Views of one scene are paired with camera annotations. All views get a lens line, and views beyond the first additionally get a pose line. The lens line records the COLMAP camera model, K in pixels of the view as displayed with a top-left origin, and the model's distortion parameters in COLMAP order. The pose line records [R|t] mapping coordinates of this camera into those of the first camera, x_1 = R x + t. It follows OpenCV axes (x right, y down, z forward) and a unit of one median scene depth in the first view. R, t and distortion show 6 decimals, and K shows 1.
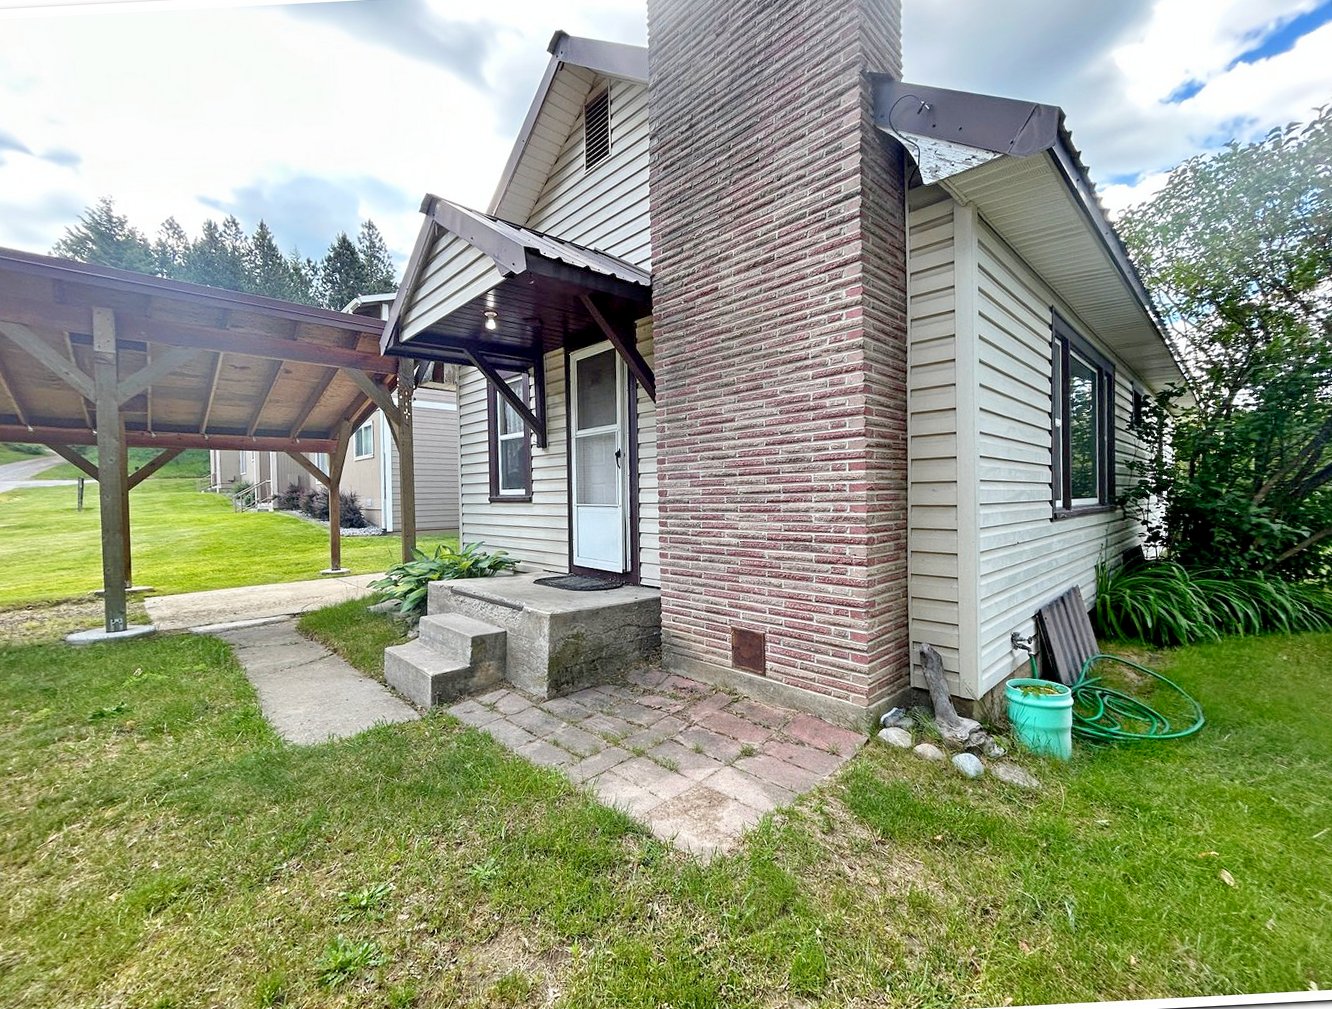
lens RADIAL K [[555.9, 0, 666.0], [0, 555.9, 504.5], [0, 0, 1]] dist [0.002997, 0.000333]
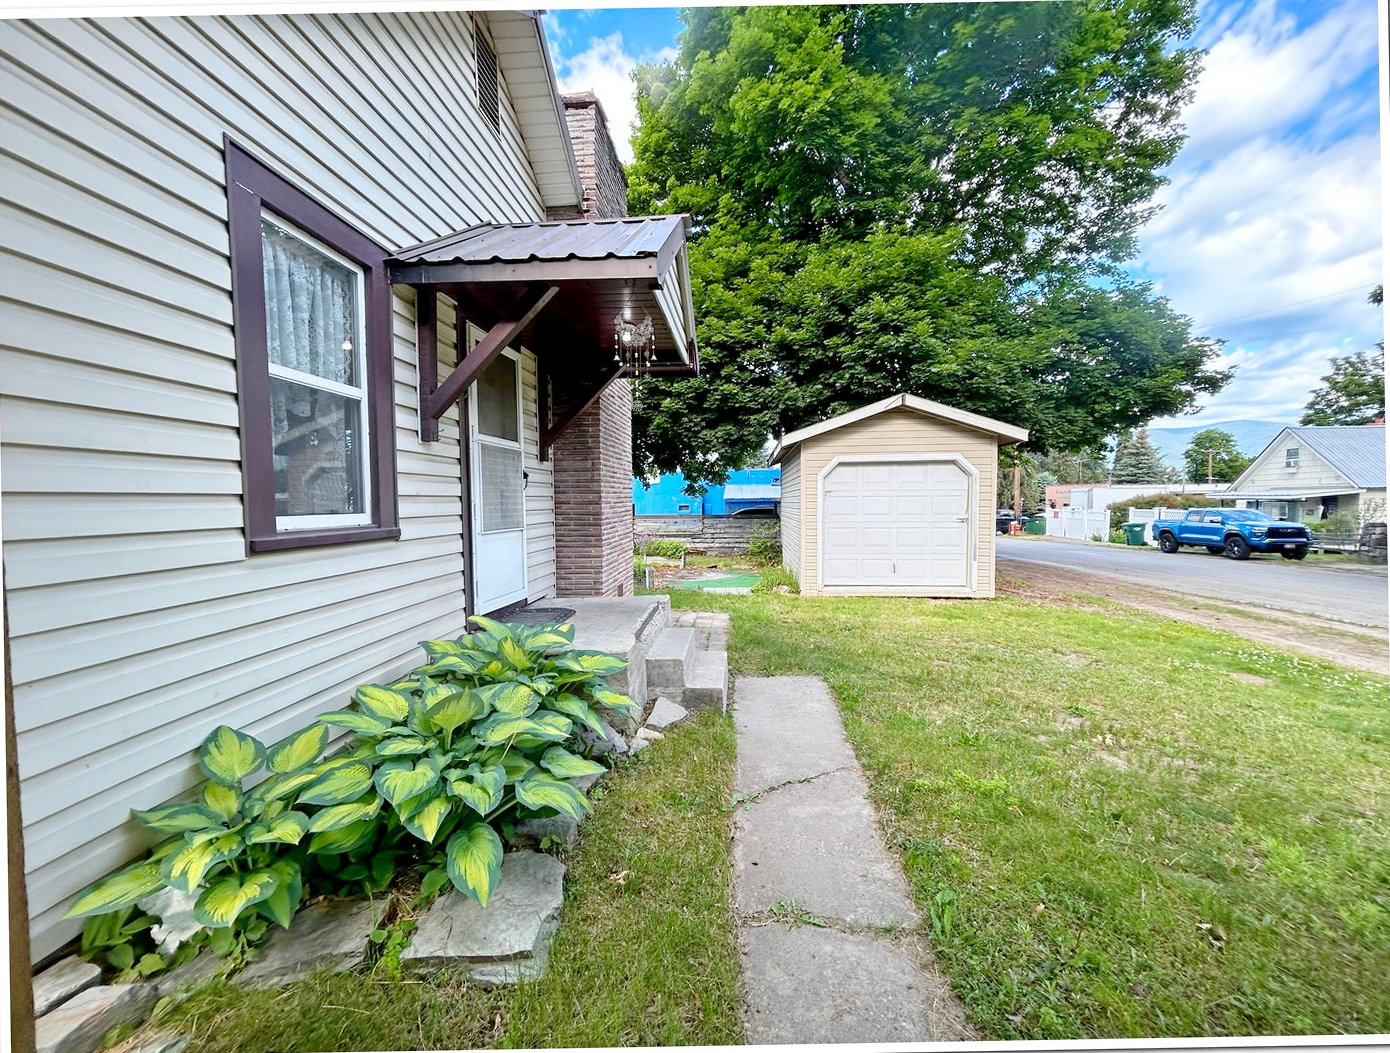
lens RADIAL K [[580.1, 0, 695.0], [0, 580.1, 526.5], [0, 0, 1]] dist [0.002997, 0.000333]
pose [[-0.661093, -0.016686, 0.750118, -1.131202], [0.029518, 0.998400, 0.048224, -0.045799], [-0.749723, 0.054022, -0.659543, 1.585703]]
